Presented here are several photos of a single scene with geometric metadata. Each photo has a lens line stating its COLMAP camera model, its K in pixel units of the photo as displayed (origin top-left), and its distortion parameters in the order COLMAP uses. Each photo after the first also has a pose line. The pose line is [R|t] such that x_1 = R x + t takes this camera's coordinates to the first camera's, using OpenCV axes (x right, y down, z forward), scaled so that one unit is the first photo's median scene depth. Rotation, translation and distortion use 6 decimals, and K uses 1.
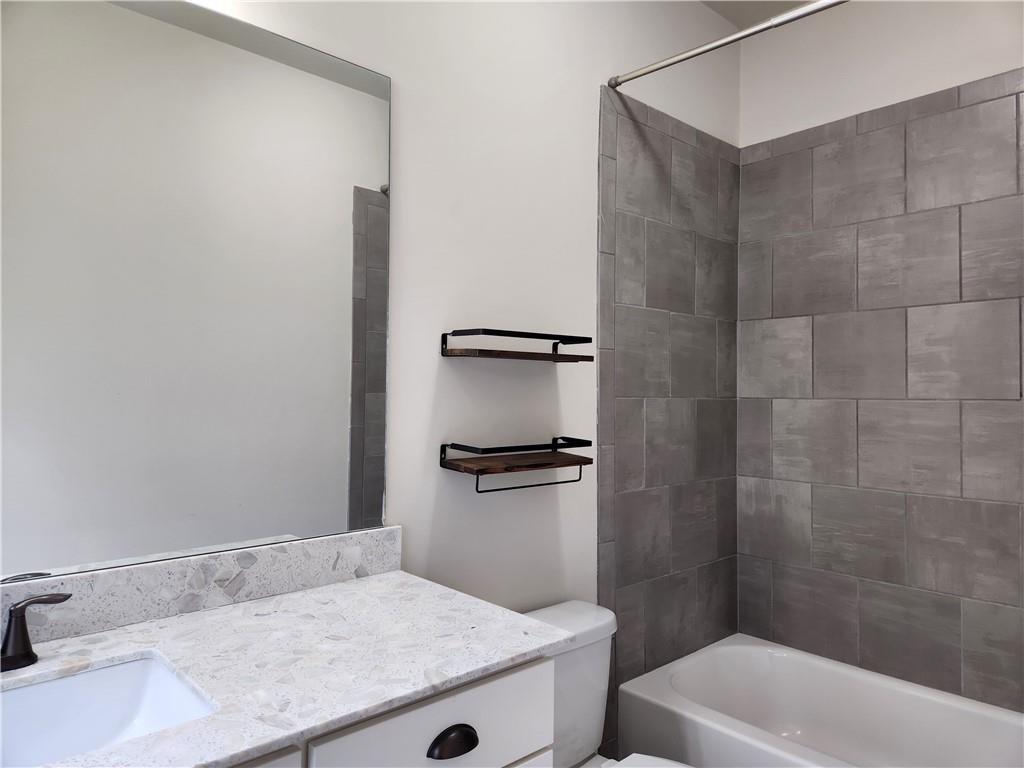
lens RADIAL K [[684.2, 0, 508.8], [0, 684.2, 374.2], [0, 0, 1]] dist [0.079305, -0.065893]
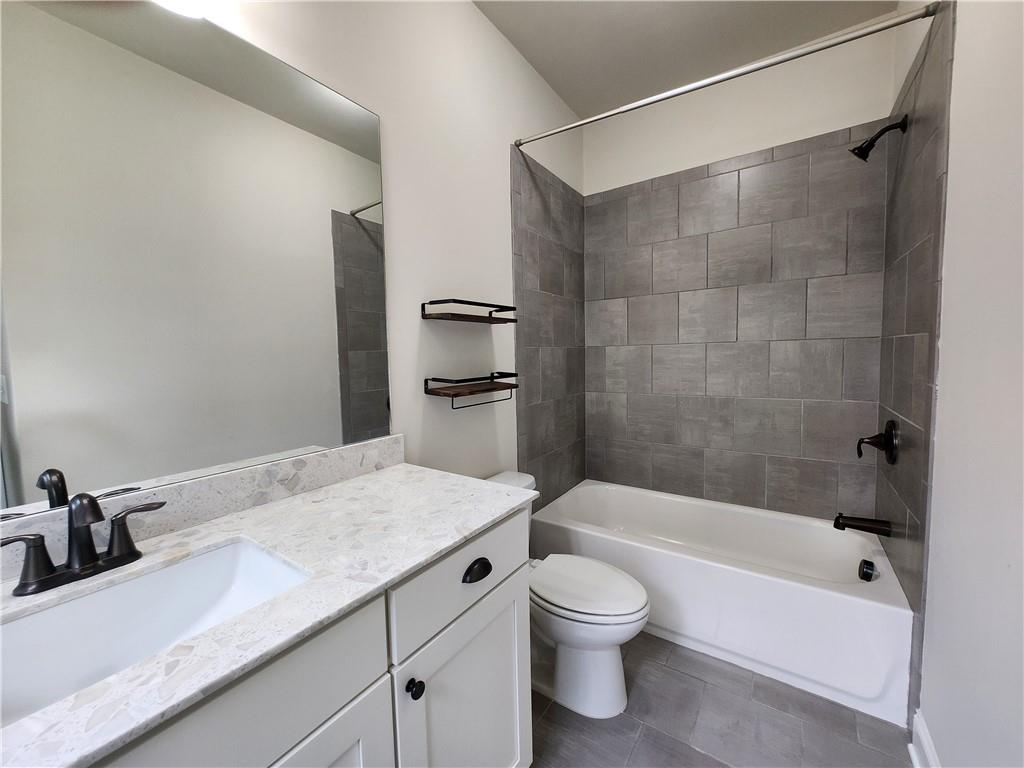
lens RADIAL K [[401.1, 0, 514.7], [0, 401.1, 379.6], [0, 0, 1]] dist [-0.007460, 0.002304]
pose [[0.972942, -0.044342, 0.226756, -0.085981], [0.023101, 0.995163, 0.095485, 0.020986], [-0.229893, -0.087663, 0.969260, 0.091113]]
